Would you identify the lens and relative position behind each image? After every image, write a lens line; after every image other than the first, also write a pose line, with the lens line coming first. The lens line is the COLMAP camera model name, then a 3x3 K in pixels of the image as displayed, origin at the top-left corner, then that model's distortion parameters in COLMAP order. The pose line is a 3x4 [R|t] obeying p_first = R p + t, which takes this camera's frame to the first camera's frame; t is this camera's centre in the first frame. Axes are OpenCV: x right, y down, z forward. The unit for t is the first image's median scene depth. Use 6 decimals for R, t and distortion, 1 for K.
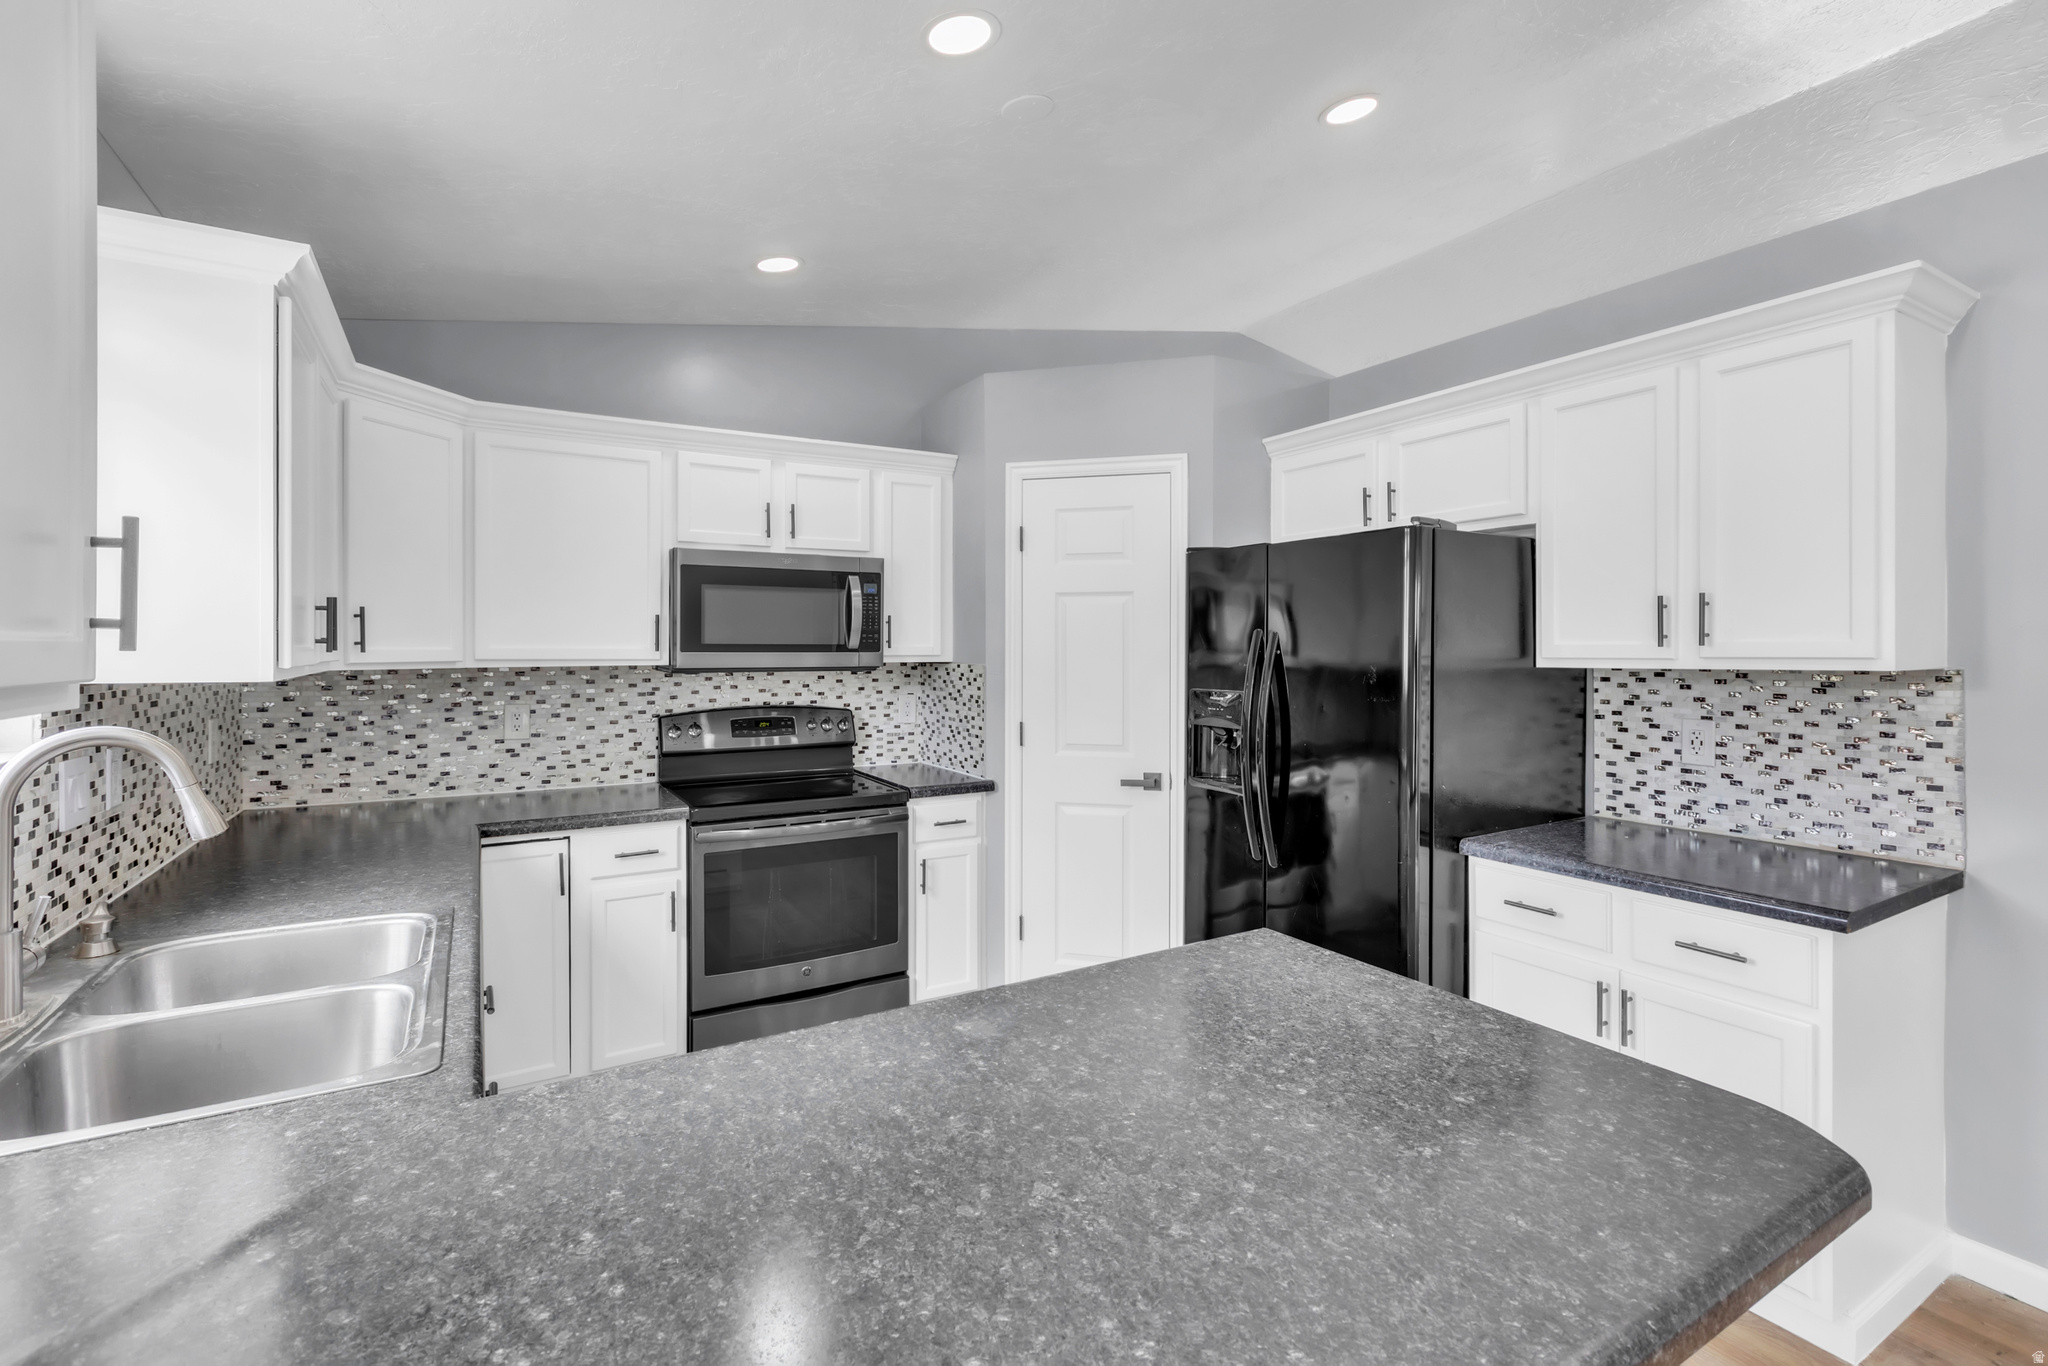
lens RADIAL K [[917.0, 0, 1024.0], [0, 917.0, 657.2], [0, 0, 1]] dist [-0.001827, 0.000294]
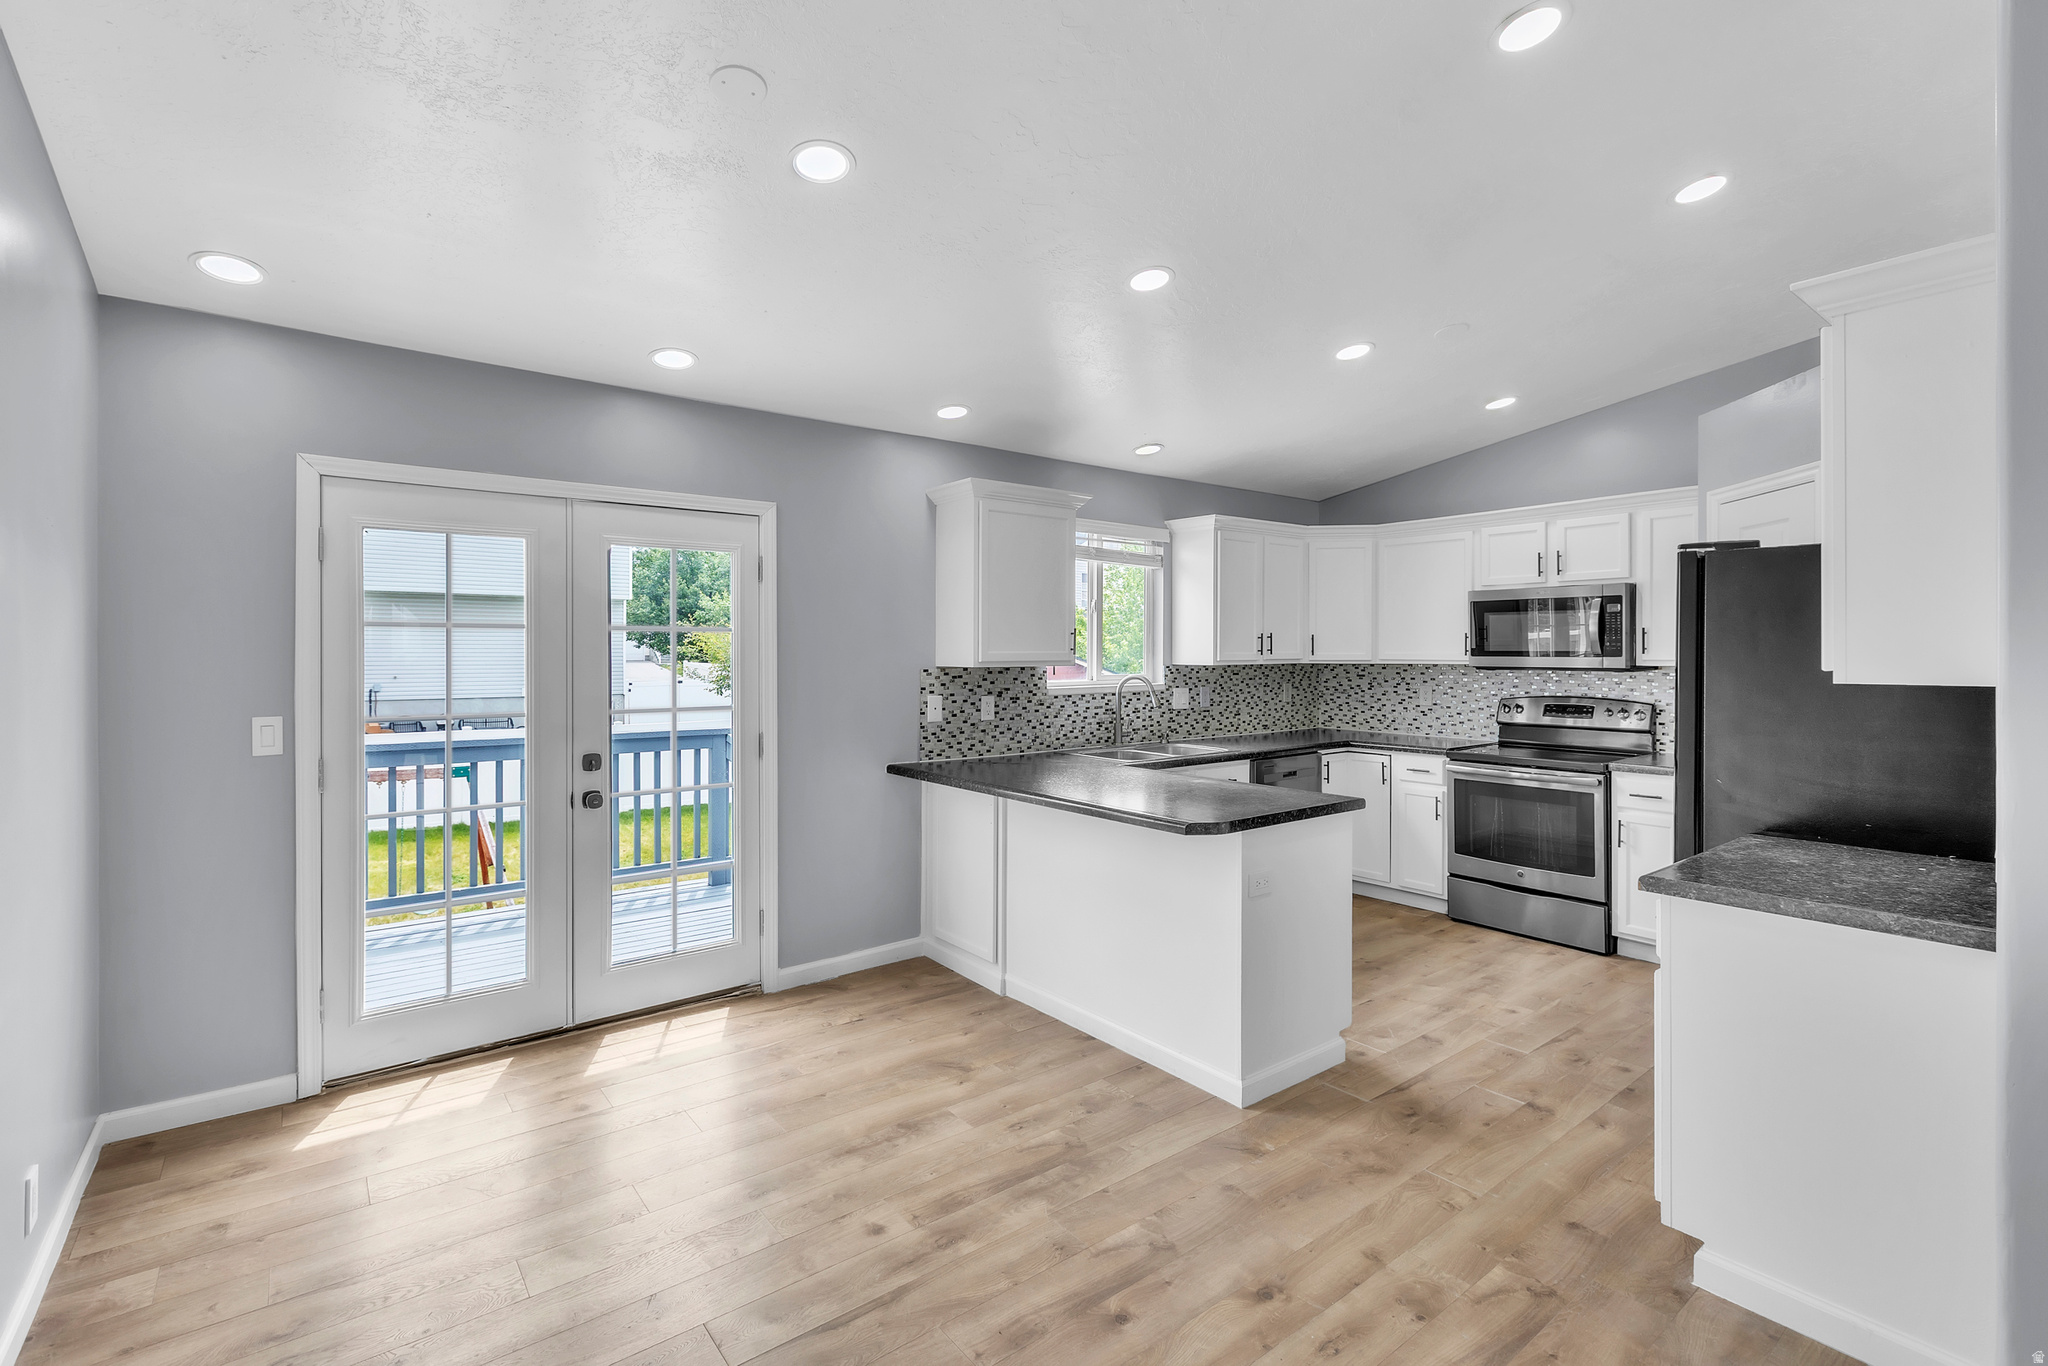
lens RADIAL K [[914.1, 0, 984.0], [0, 914.1, 650.8], [0, 0, 1]] dist [0.000113, 0.000032]
pose [[0.098589, 0.000846, -0.995128, 1.112855], [-0.007753, 0.999970, 0.000082, -0.008230], [0.995098, 0.007707, 0.098593, -0.004918]]
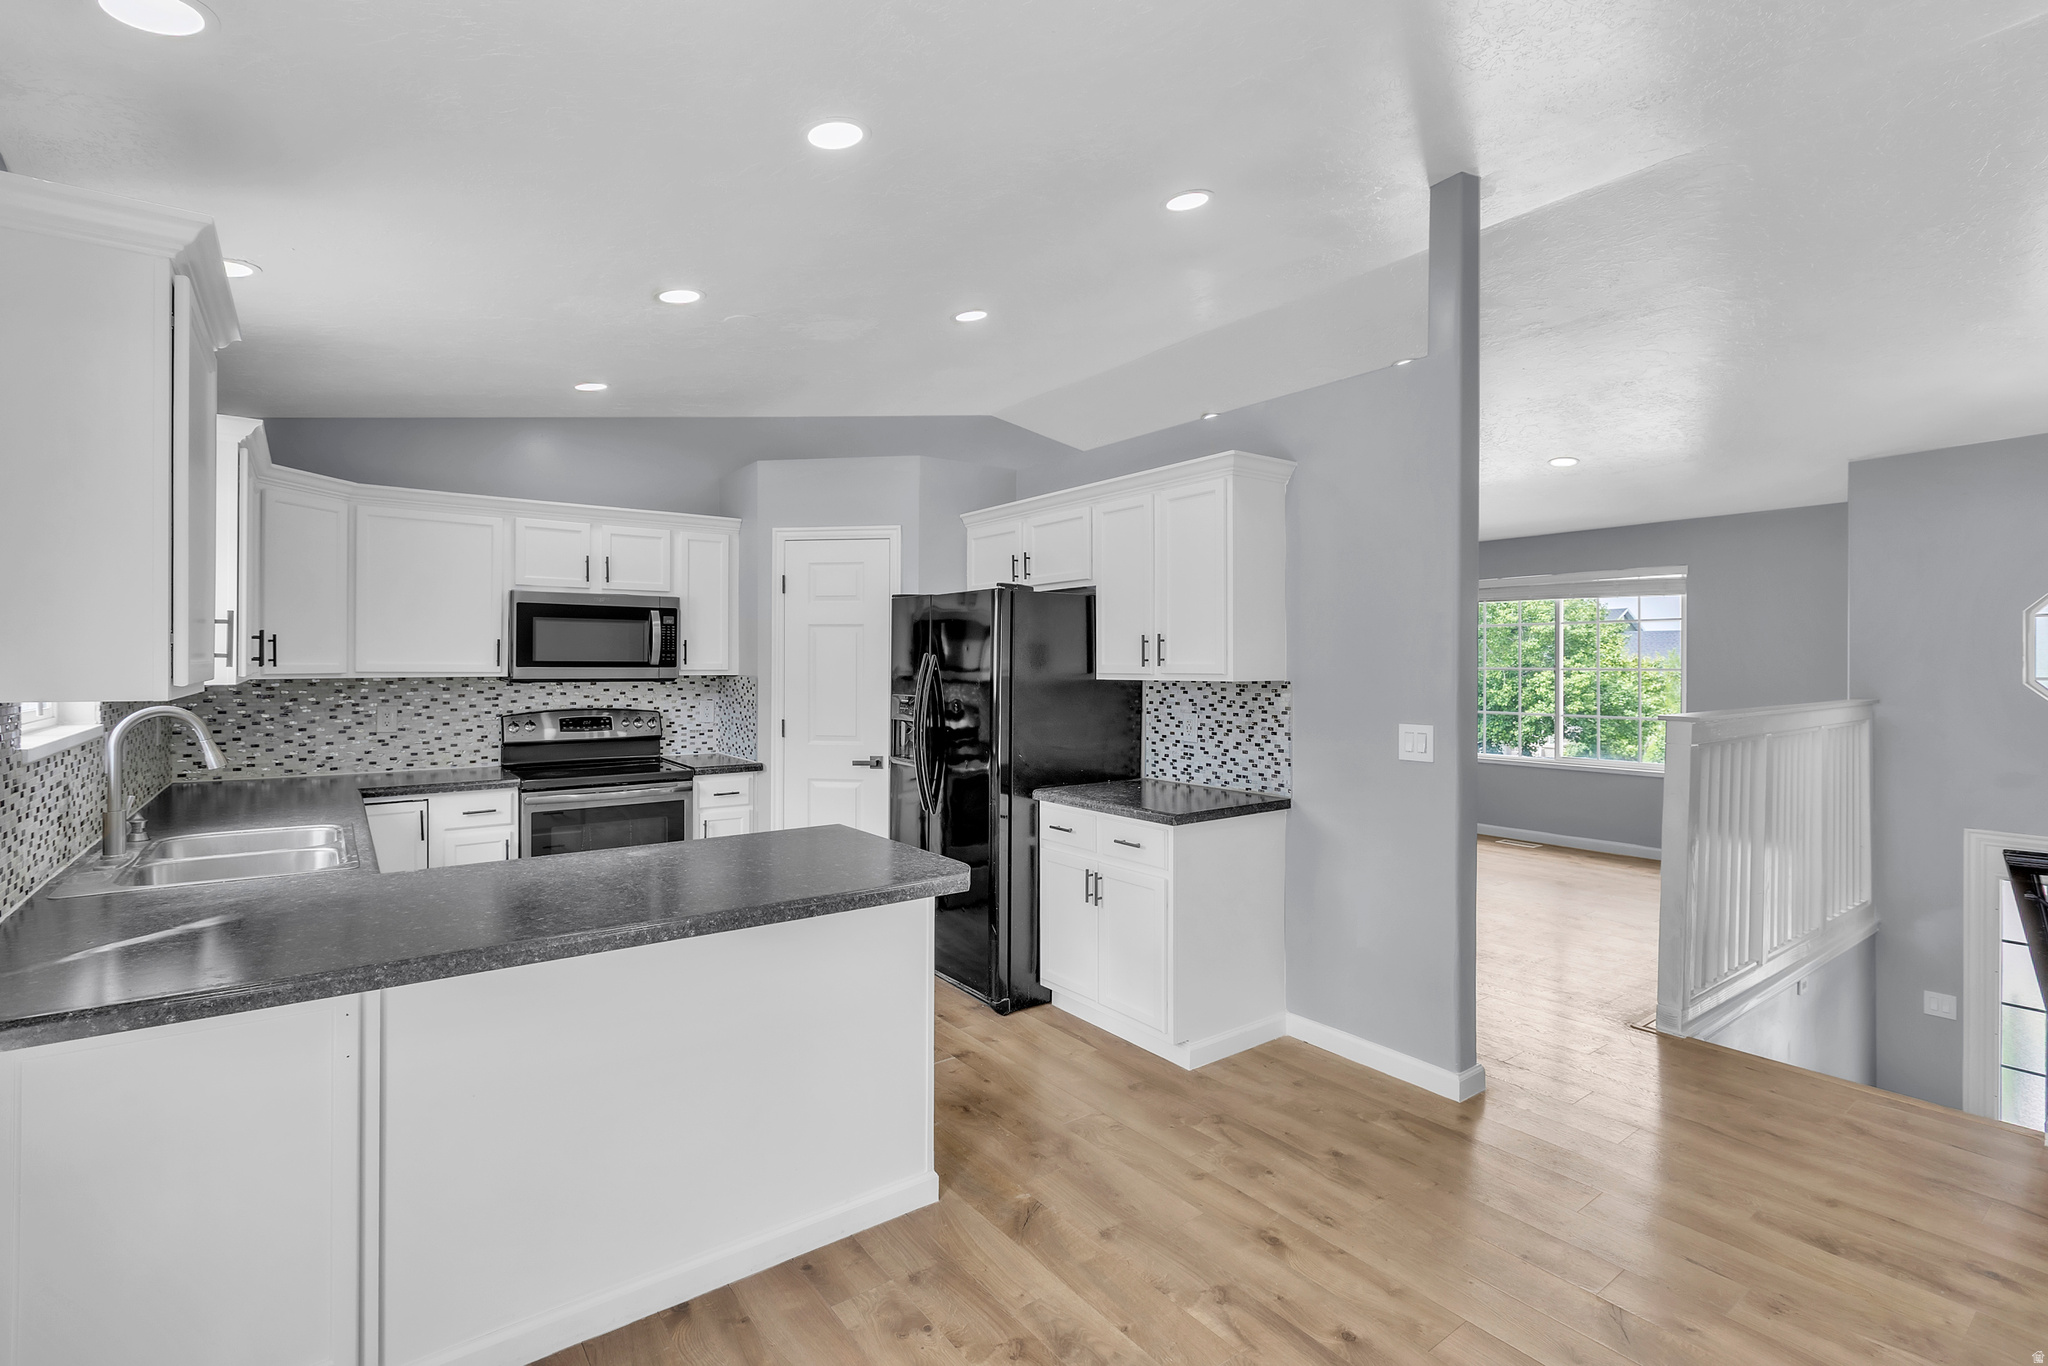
lens RADIAL K [[940.4, 0, 1023.9], [0, 940.4, 666.7], [0, 0, 1]] dist [-0.000204, -0.000182]
pose [[0.994898, 0.004237, 0.100796, 0.228873], [-0.003712, 0.999979, -0.005395, -0.001233], [-0.100817, 0.004993, 0.994892, -0.452487]]
